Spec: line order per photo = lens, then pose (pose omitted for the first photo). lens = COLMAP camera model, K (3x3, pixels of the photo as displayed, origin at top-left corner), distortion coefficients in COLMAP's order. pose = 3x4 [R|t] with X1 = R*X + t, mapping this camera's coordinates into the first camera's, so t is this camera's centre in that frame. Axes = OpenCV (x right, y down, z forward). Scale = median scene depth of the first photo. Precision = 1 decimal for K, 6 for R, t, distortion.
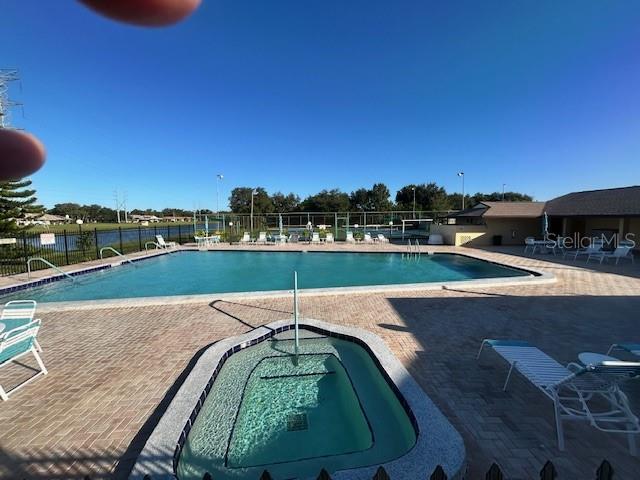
lens RADIAL K [[260.8, 0, 319.2], [0, 260.8, 240.4], [0, 0, 1]] dist [0.000984, 0.000061]
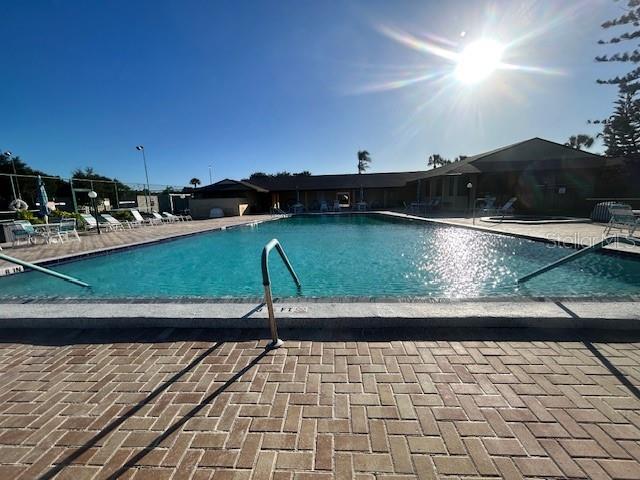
lens RADIAL K [[260.8, 0, 320.7], [0, 260.8, 239.1], [0, 0, 1]] dist [0.000984, 0.000061]
pose [[0.061227, -0.148452, 0.987022, -0.461240], [0.114237, 0.983422, 0.140824, 0.000422], [-0.991565, 0.104132, 0.077171, 0.450056]]
